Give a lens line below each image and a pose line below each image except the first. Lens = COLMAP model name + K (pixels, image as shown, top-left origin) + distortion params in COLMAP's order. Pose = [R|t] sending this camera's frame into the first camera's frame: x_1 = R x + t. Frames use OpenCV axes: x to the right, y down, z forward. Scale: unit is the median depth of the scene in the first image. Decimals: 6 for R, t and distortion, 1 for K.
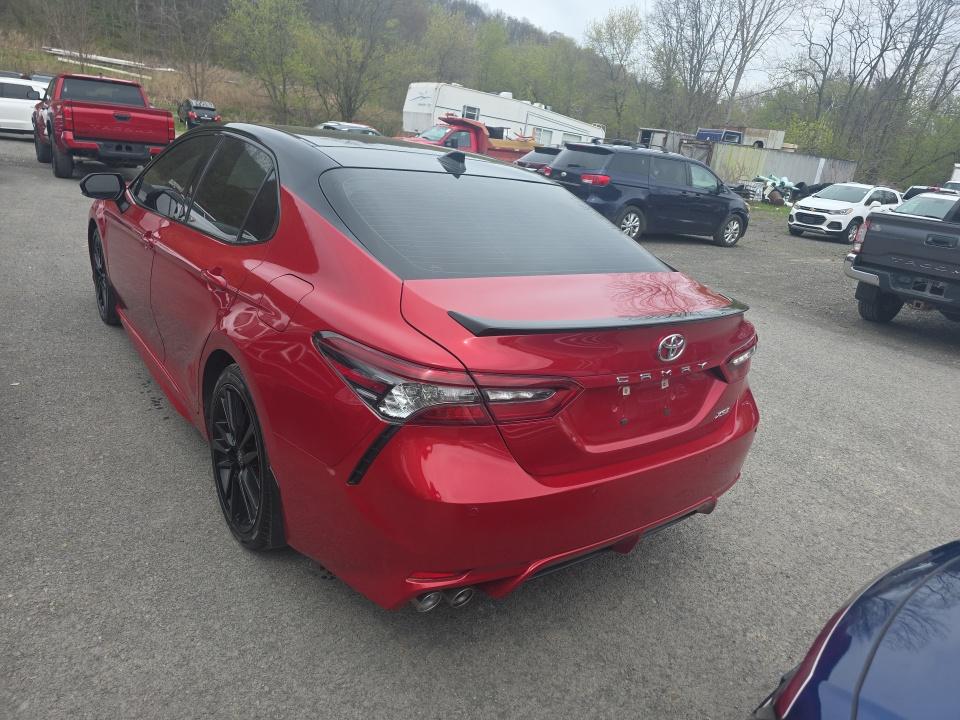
lens RADIAL K [[648.5, 0, 485.1], [0, 648.5, 364.5], [0, 0, 1]] dist [0.042978, -0.041395]
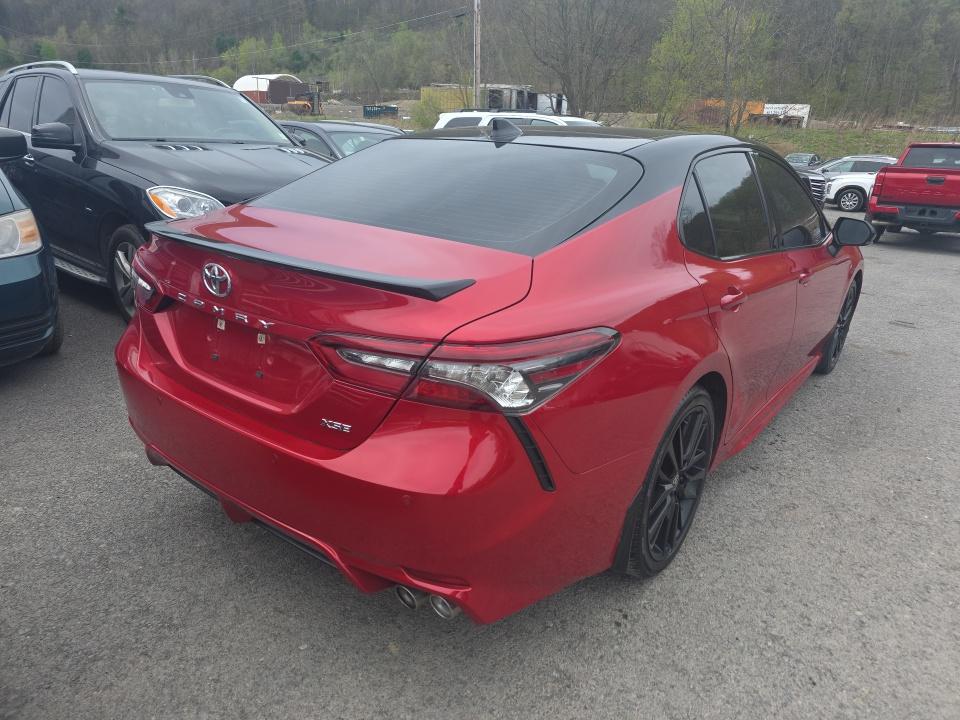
lens RADIAL K [[650.3, 0, 475.7], [0, 650.3, 354.2], [0, 0, 1]] dist [0.046065, -0.038812]
pose [[0.279435, 0.193634, -0.940437, 0.098143], [-0.325523, 0.940552, 0.096934, -0.010480], [0.903300, 0.279047, 0.325855, 0.083813]]
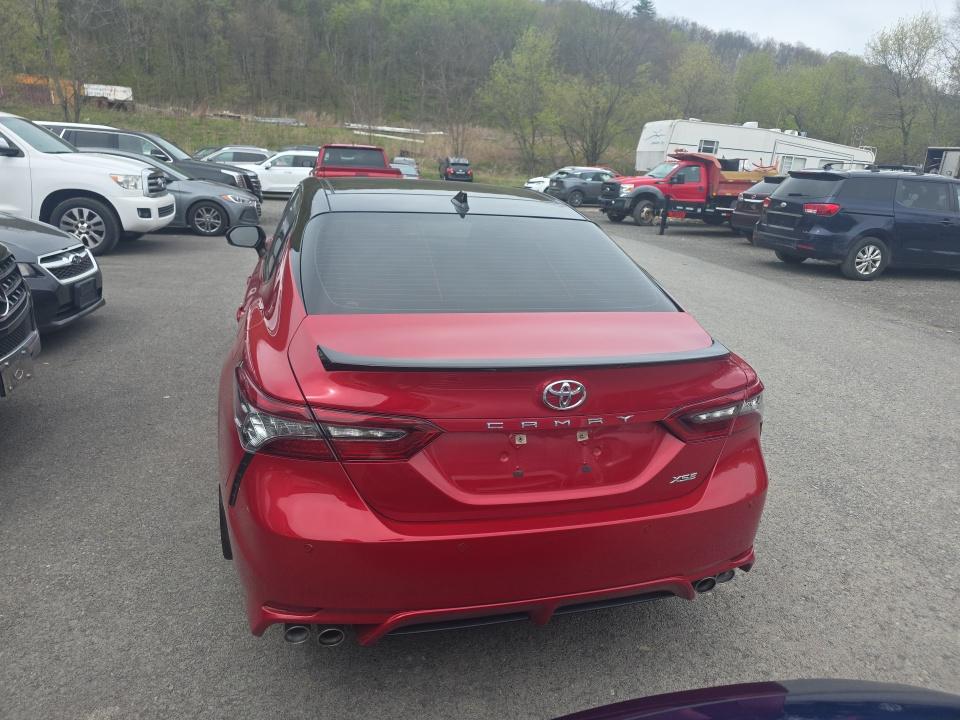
lens RADIAL K [[650.3, 0, 475.7], [0, 650.3, 354.2], [0, 0, 1]] dist [0.046065, -0.038812]
pose [[0.927628, 0.035860, -0.371781, 0.040082], [-0.063459, 0.996040, -0.062264, -0.001442], [0.368076, 0.081351, 0.926230, 0.010231]]
